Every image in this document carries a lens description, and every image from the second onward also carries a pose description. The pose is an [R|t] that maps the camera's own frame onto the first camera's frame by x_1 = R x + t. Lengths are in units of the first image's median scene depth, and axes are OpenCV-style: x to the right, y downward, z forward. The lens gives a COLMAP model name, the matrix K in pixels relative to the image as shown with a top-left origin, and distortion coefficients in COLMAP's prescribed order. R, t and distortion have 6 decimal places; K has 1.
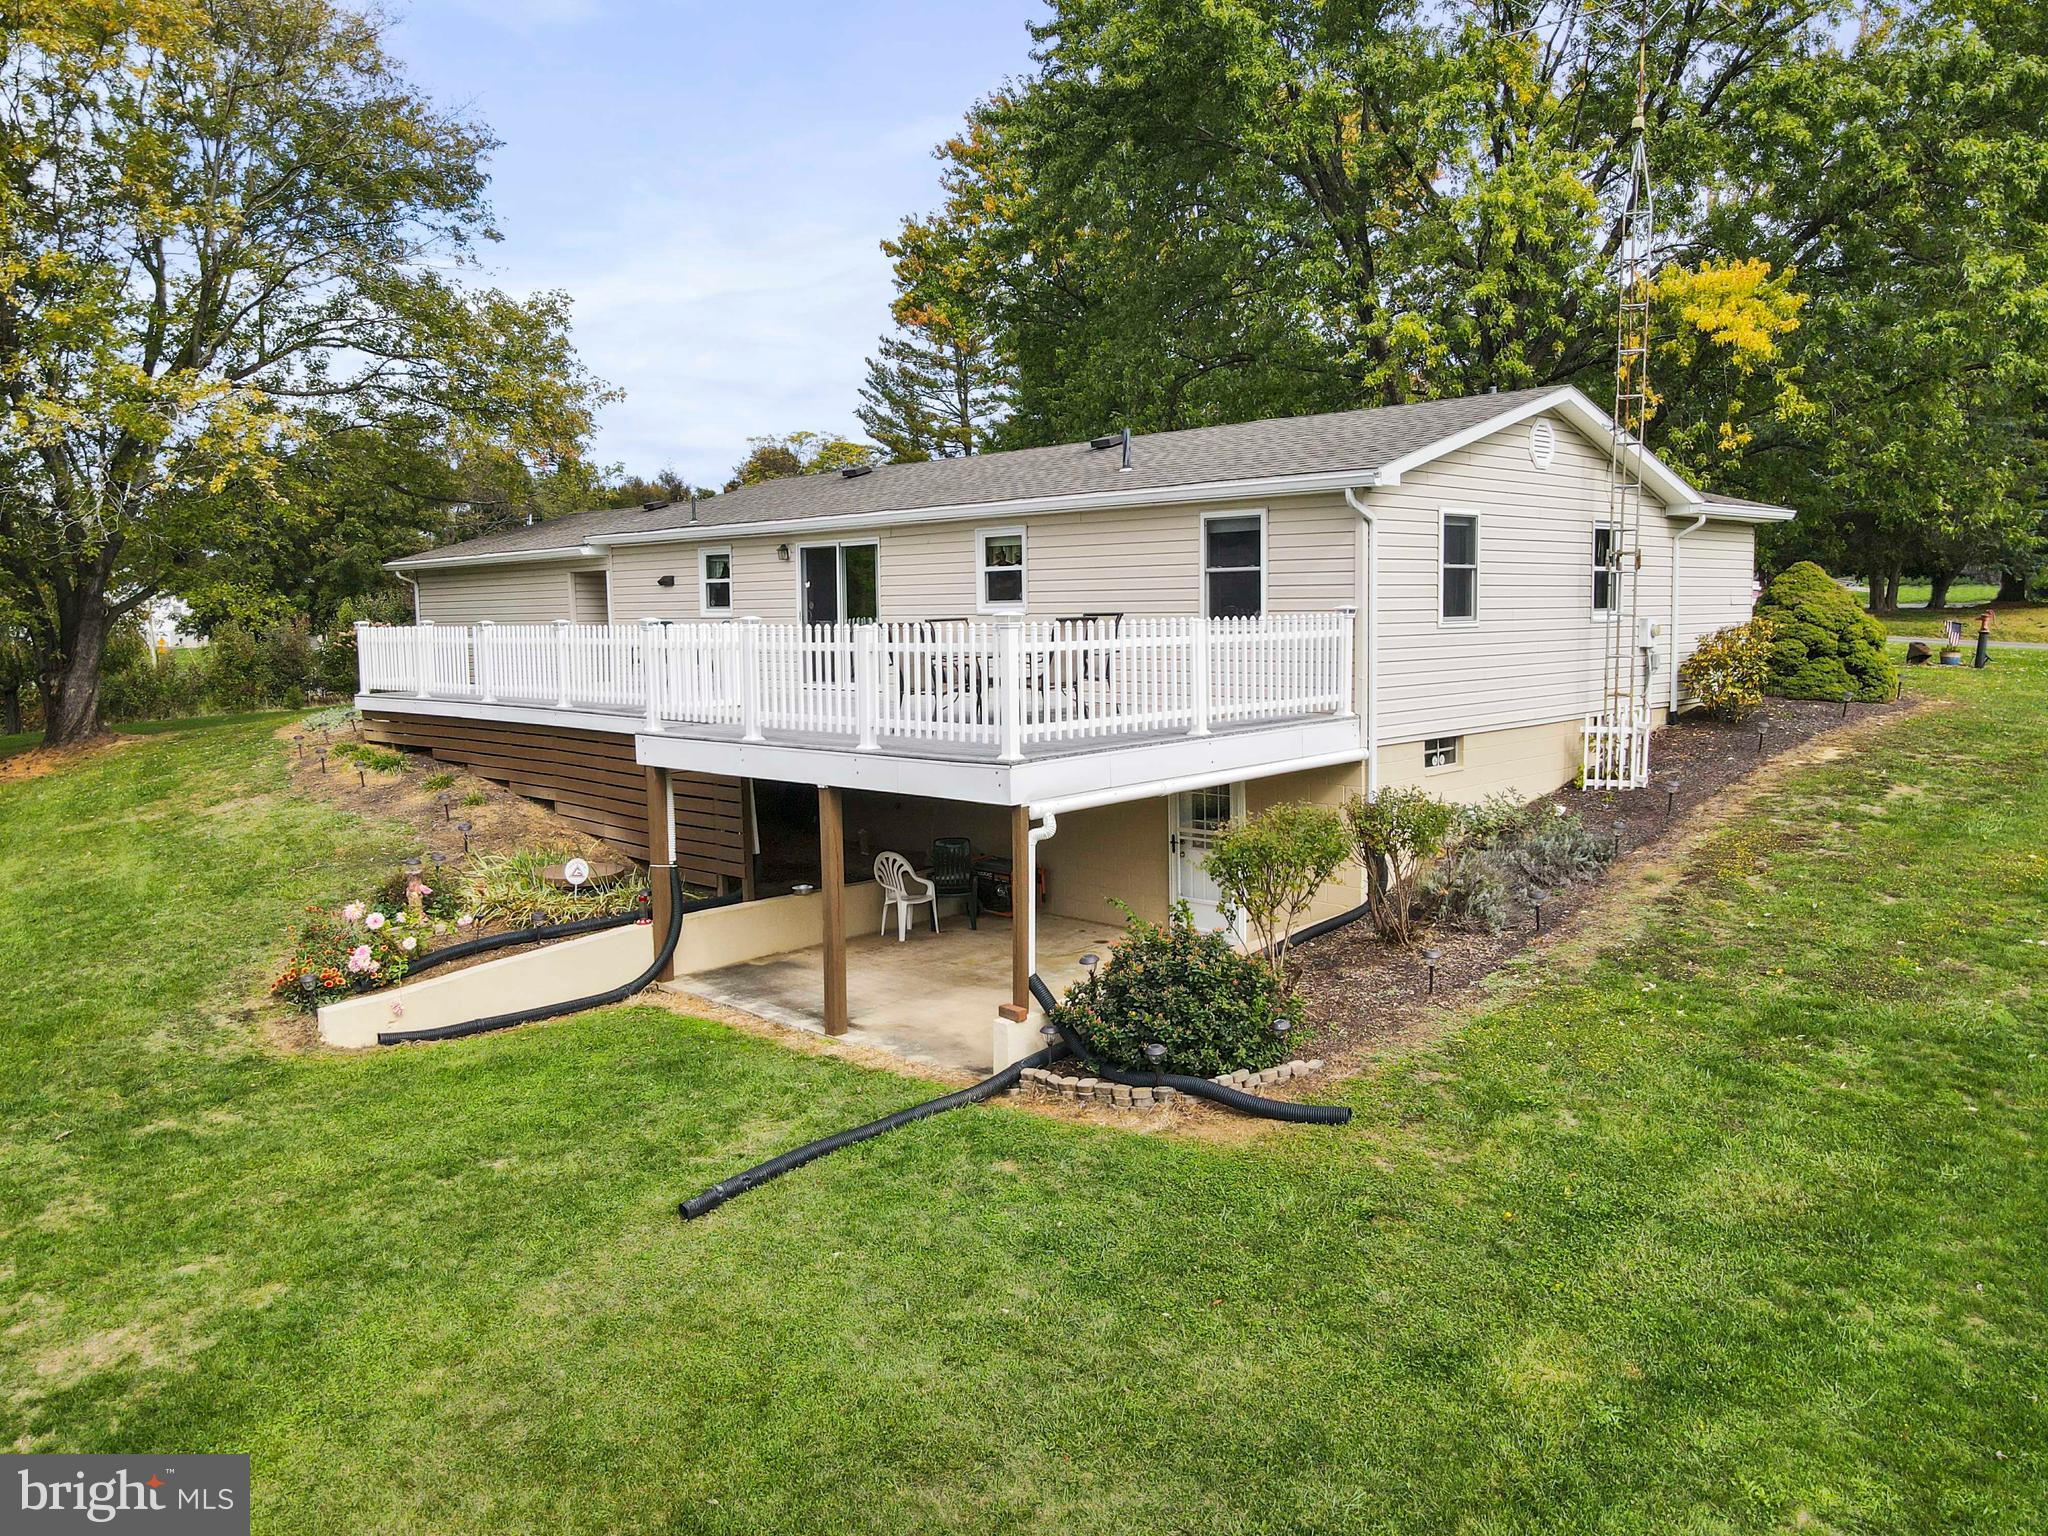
lens RADIAL K [[1509.1, 0, 1024.0], [0, 1509.1, 768.0], [0, 0, 1]] dist [-0.011869, 0.059008]
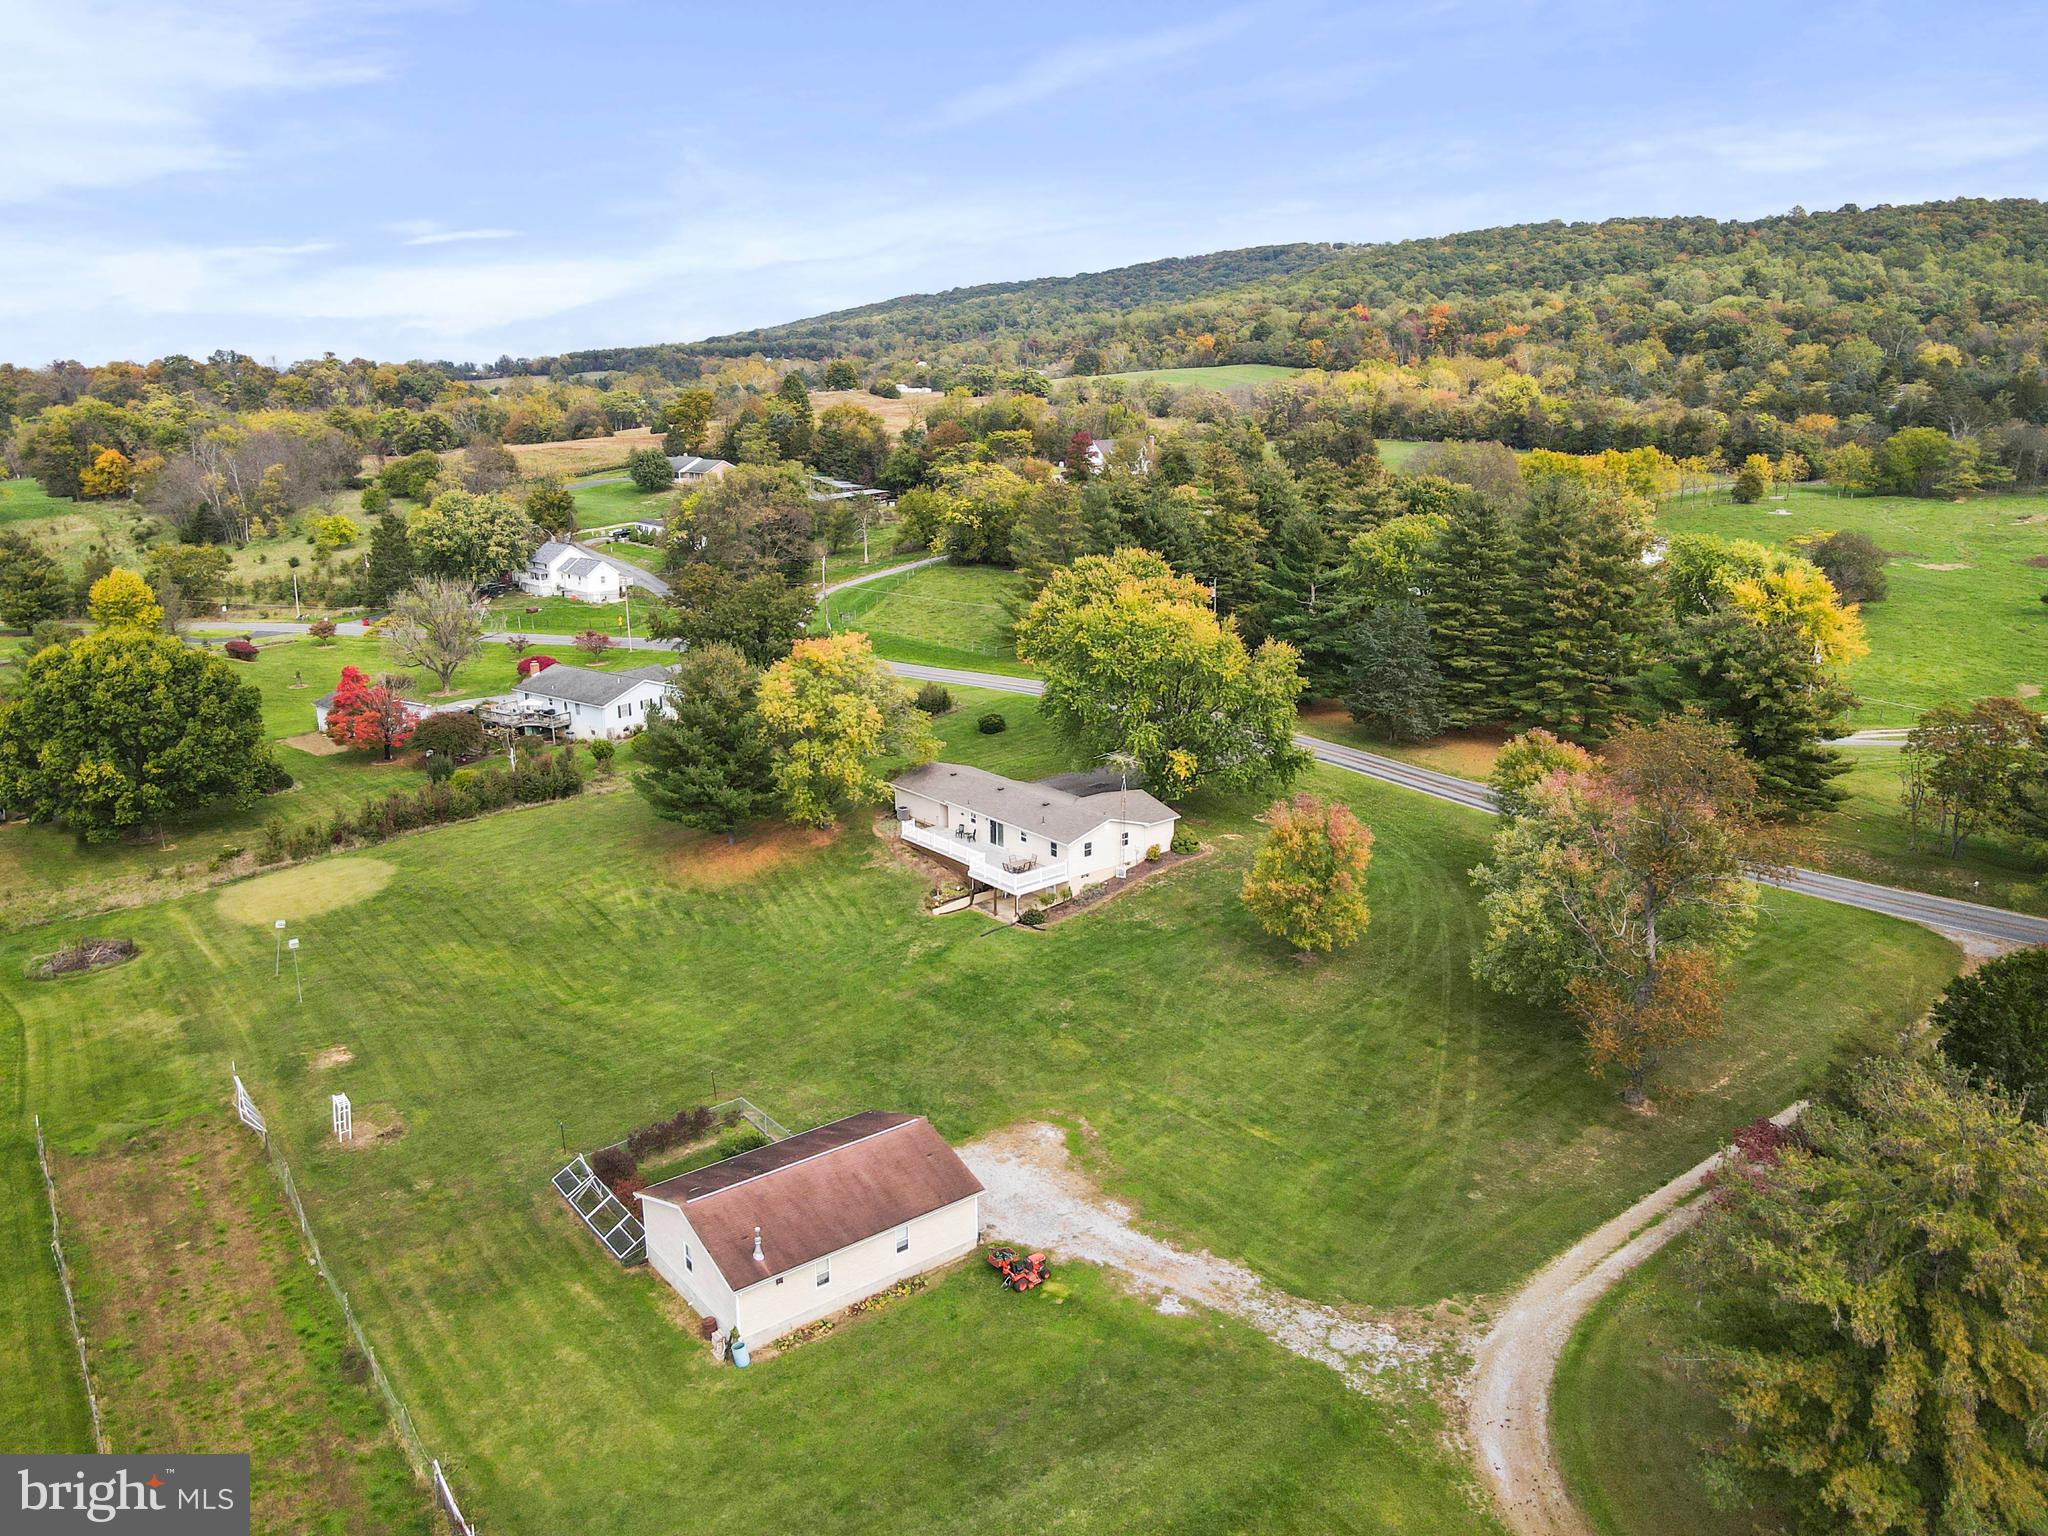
lens RADIAL K [[1518.8, 0, 1024.0], [0, 1518.8, 768.0], [0, 0, 1]] dist [0.005029, 0.030407]
pose [[0.994107, 0.034078, -0.102910, 0.716950], [-0.016817, 0.986291, 0.164154, -1.662723], [0.107094, -0.161456, 0.981052, -5.850722]]
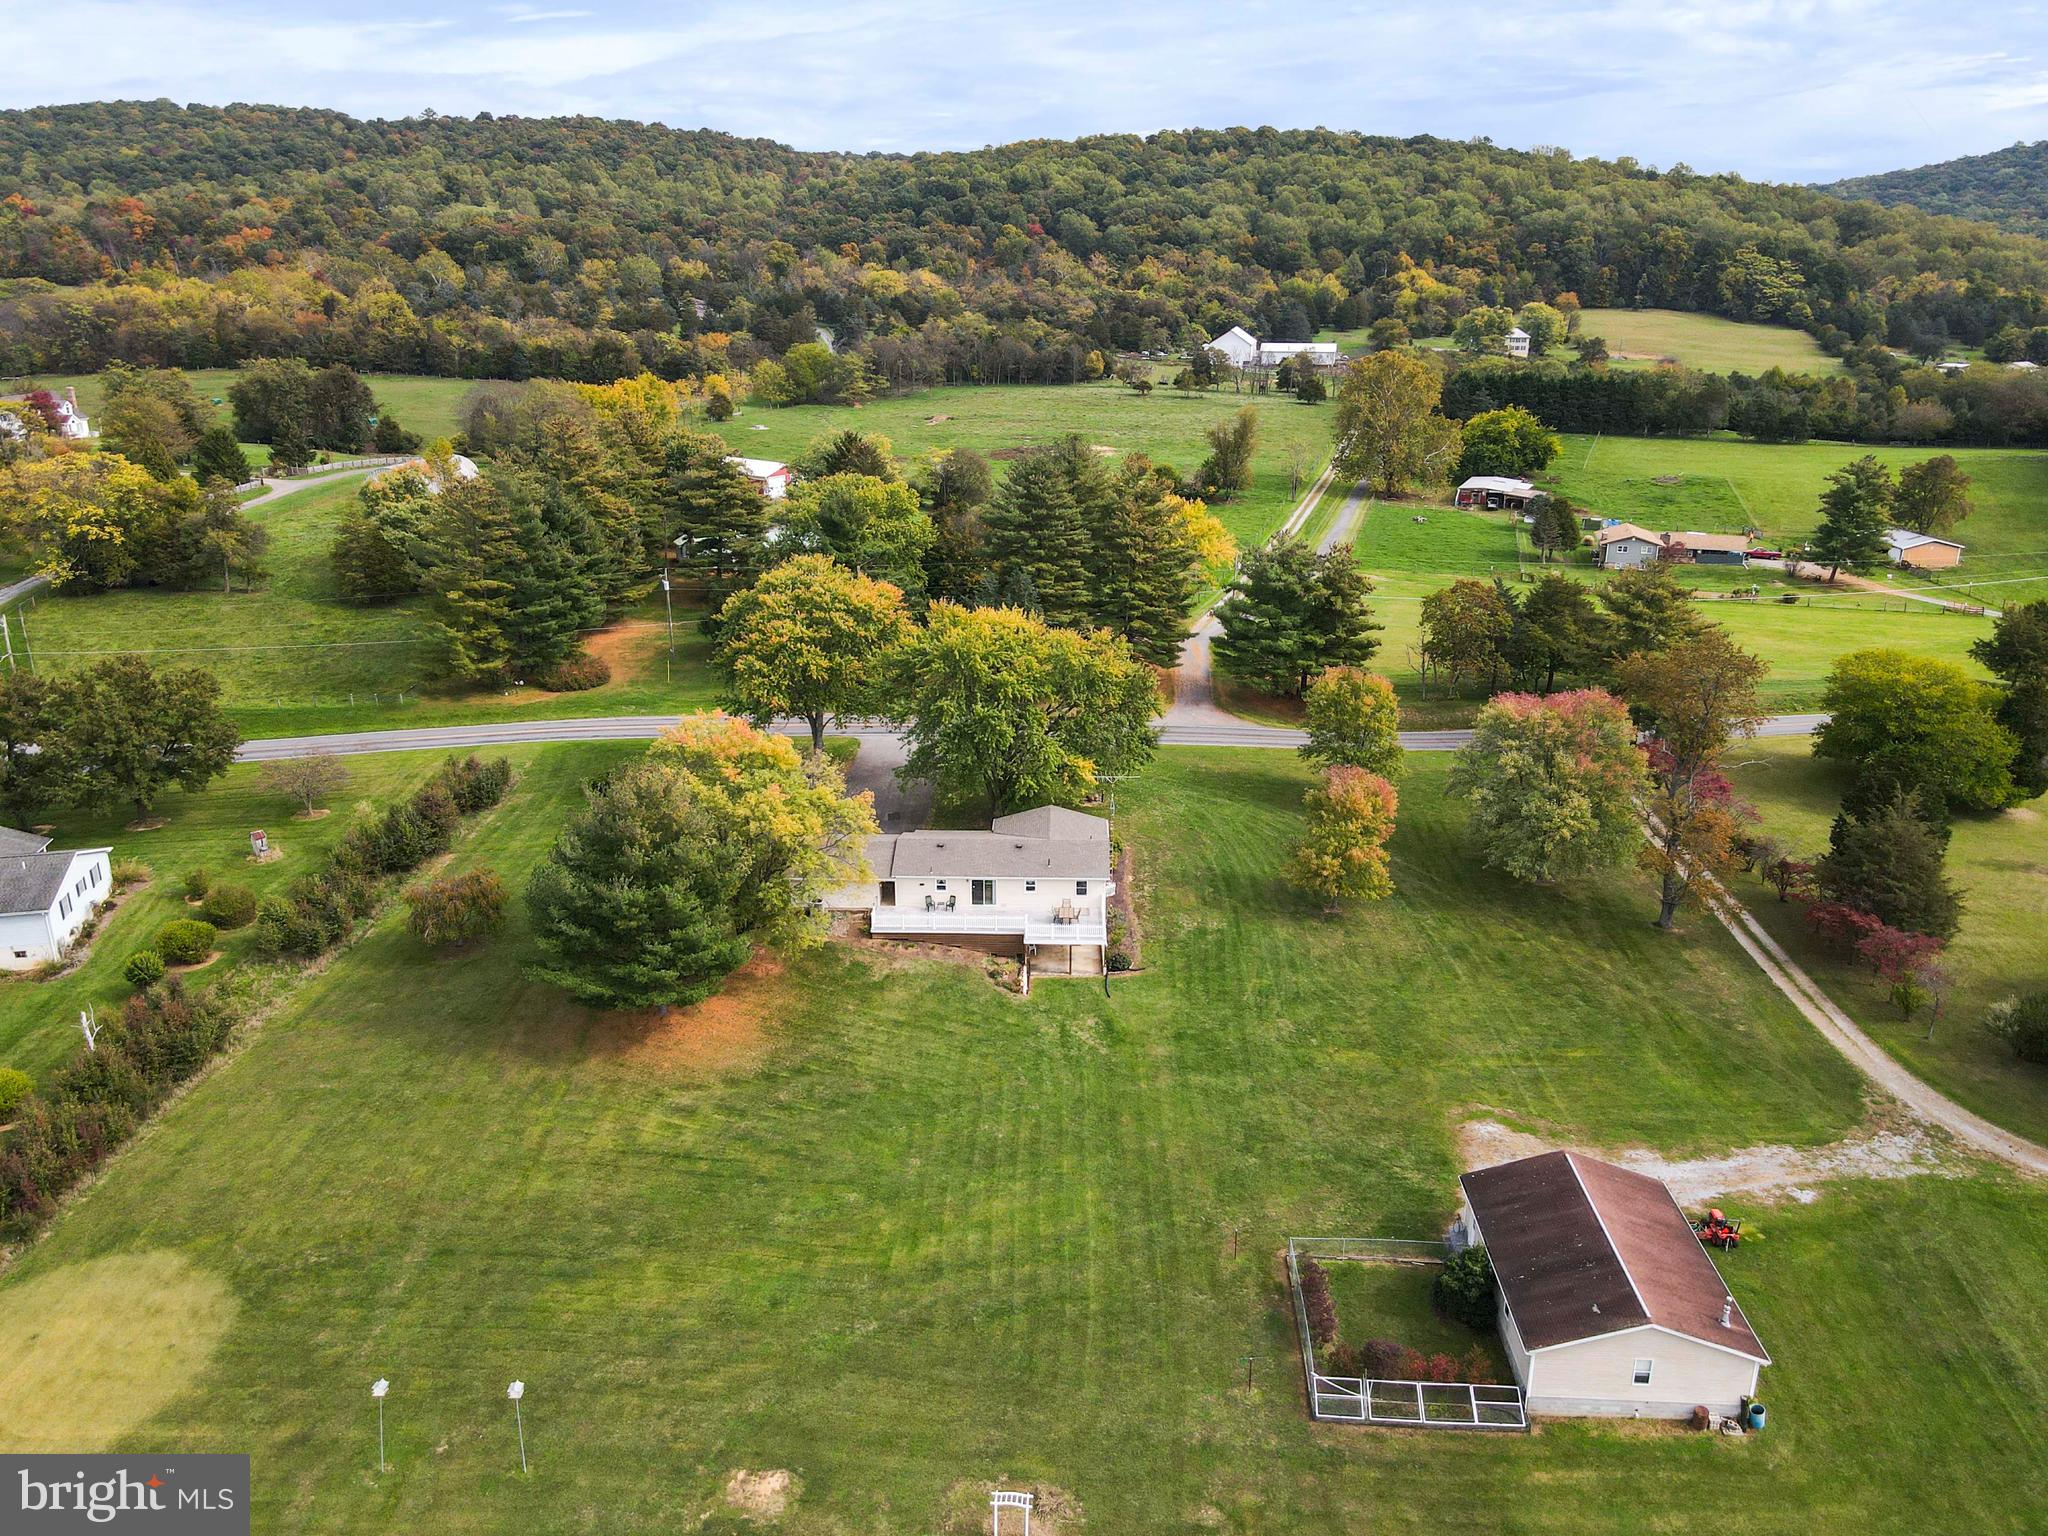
lens RADIAL K [[1518.8, 0, 1024.0], [0, 1518.8, 768.0], [0, 0, 1]] dist [0.005029, 0.030407]
pose [[0.730093, -0.211475, 0.649802, -4.277481], [0.060465, 0.967172, 0.246825, -2.312902], [-0.680668, -0.140915, 0.718912, -3.553654]]
